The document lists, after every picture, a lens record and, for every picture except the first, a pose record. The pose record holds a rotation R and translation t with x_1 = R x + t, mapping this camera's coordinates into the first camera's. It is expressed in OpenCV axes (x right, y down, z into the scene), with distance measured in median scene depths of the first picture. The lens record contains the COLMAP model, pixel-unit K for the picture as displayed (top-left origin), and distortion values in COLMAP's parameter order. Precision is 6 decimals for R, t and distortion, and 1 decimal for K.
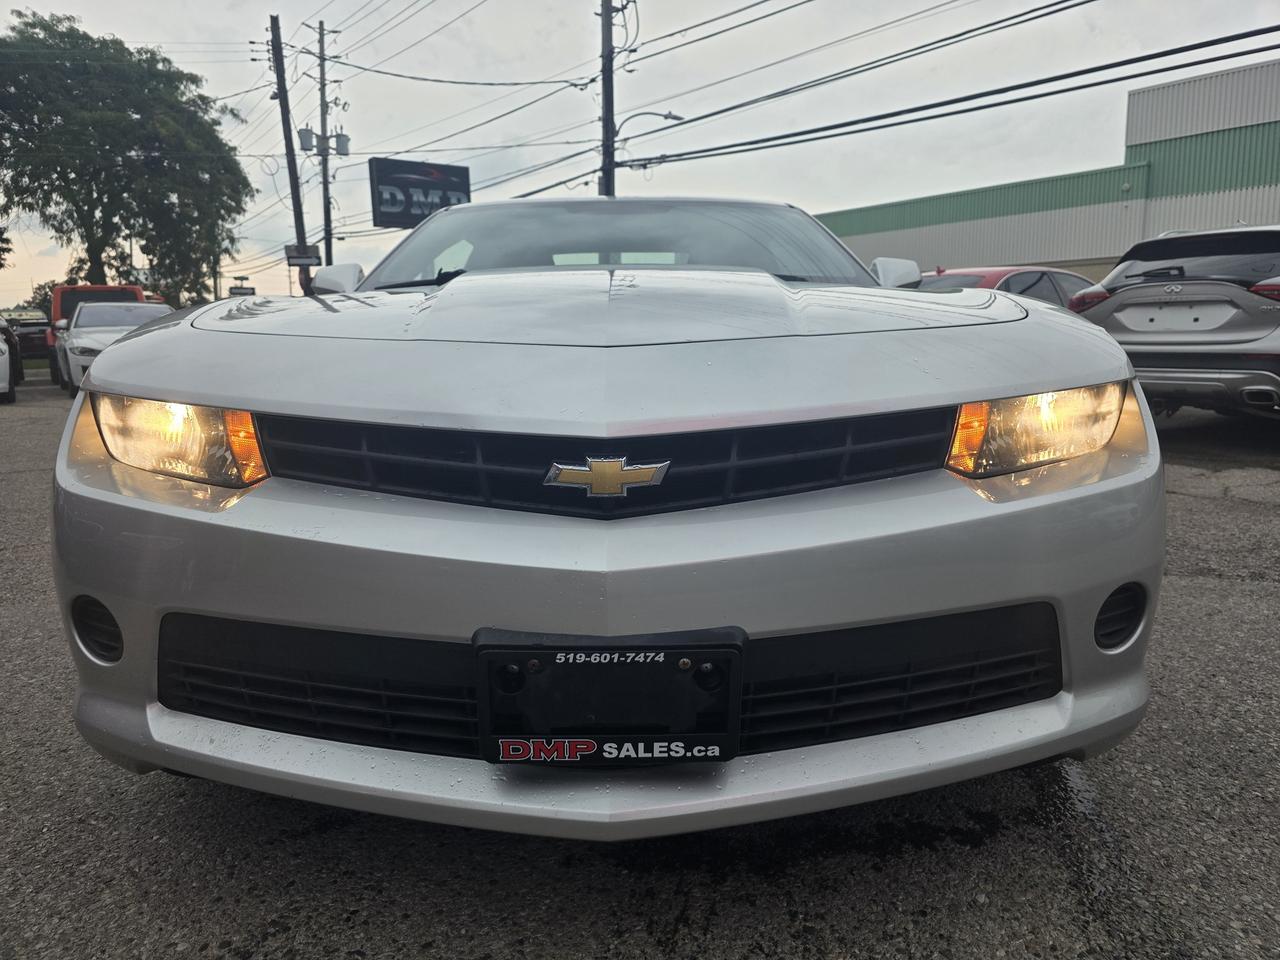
lens RADIAL K [[872.8, 0, 638.4], [0, 872.8, 476.9], [0, 0, 1]] dist [0.055930, -0.053372]
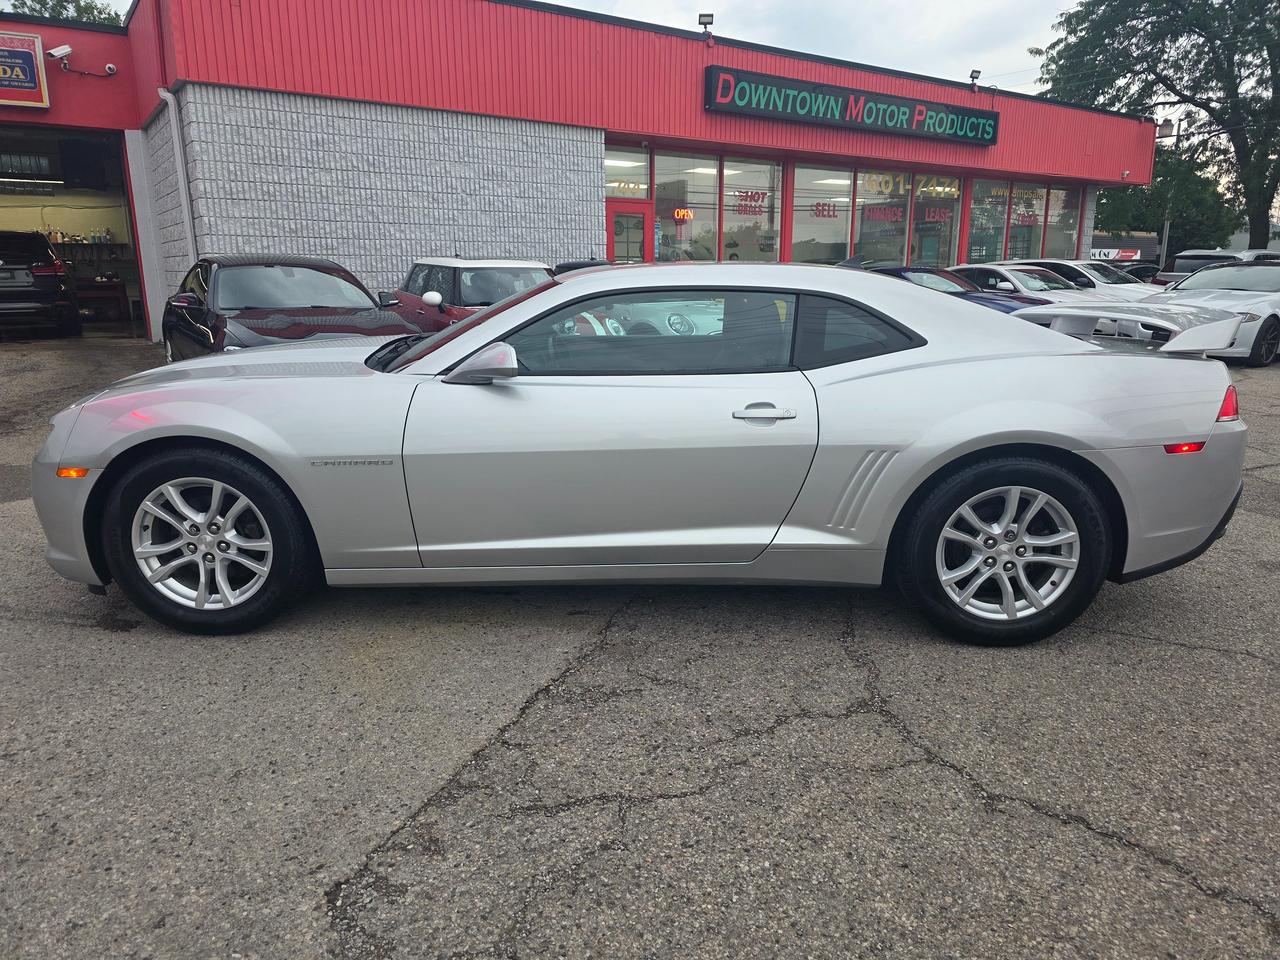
lens RADIAL K [[868.3, 0, 632.4], [0, 868.3, 477.0], [0, 0, 1]] dist [0.052338, -0.050558]
pose [[-0.039213, 0.248206, -0.967913, 0.682291], [-0.166166, 0.953551, 0.251255, -0.198929], [0.985318, 0.170687, 0.003852, 0.622658]]
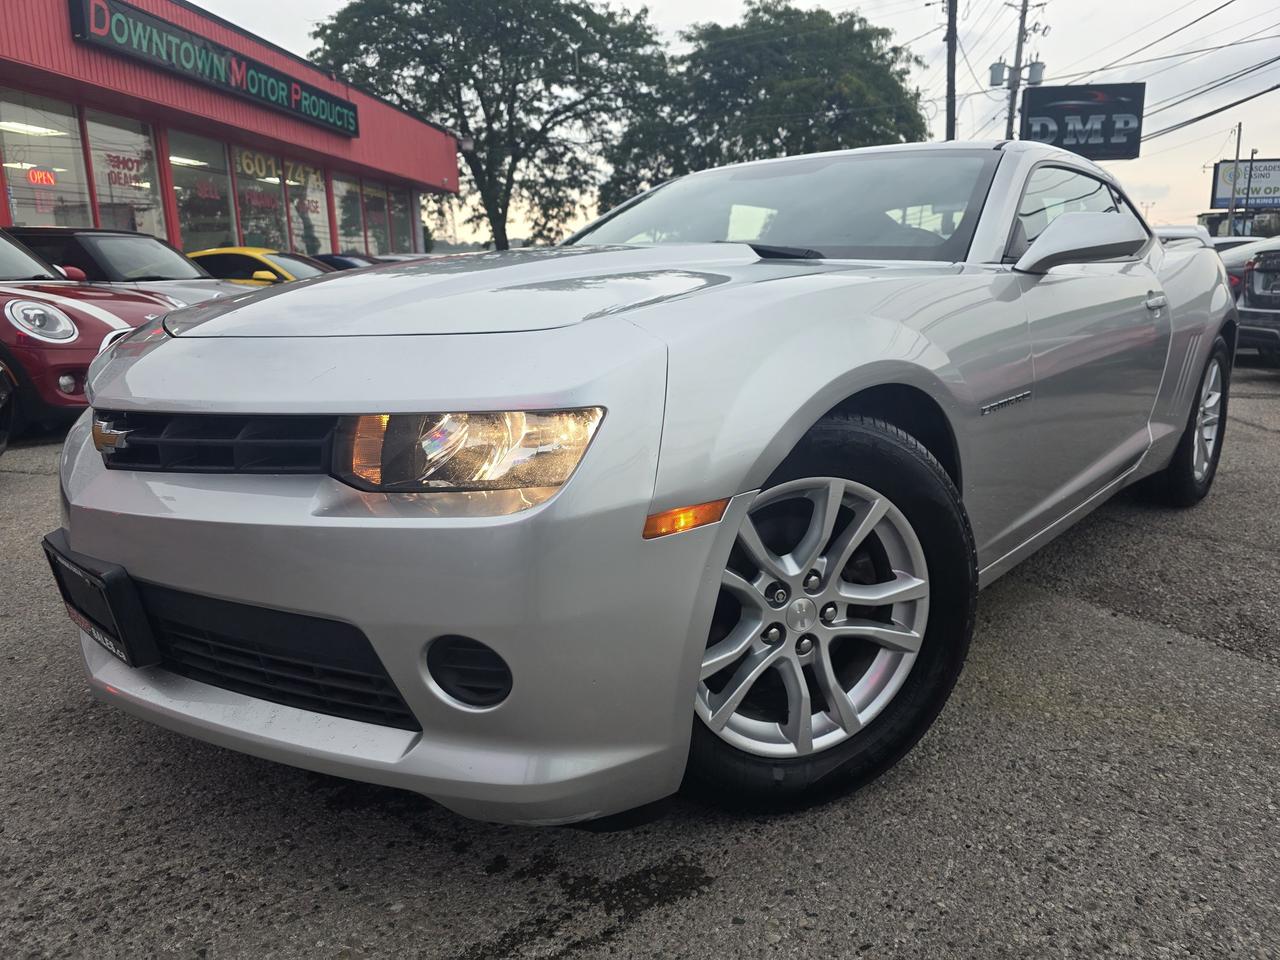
lens RADIAL K [[868.3, 0, 632.4], [0, 868.3, 477.0], [0, 0, 1]] dist [0.052338, -0.050558]
pose [[0.727342, 0.158542, -0.667711, 0.283433], [-0.114532, 0.987347, 0.109677, -0.035011], [0.676650, -0.003299, 0.736297, 0.108871]]
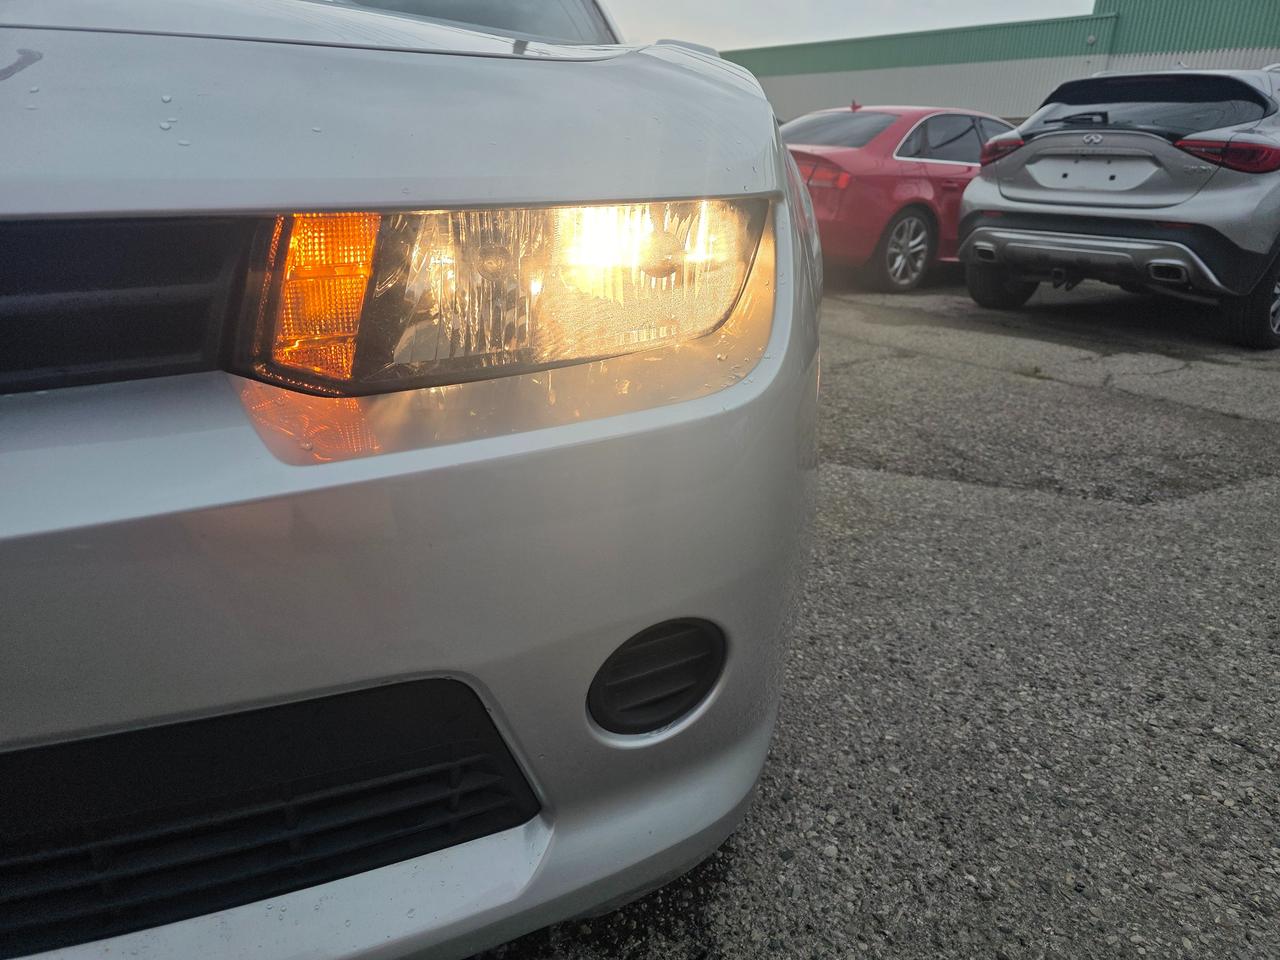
lens RADIAL K [[868.3, 0, 632.4], [0, 868.3, 477.0], [0, 0, 1]] dist [0.052338, -0.050558]
pose [[0.996902, 0.043842, 0.065305, 0.115369], [-0.054411, 0.983930, 0.170061, -0.009302], [-0.056800, -0.173087, 0.983267, 0.124894]]
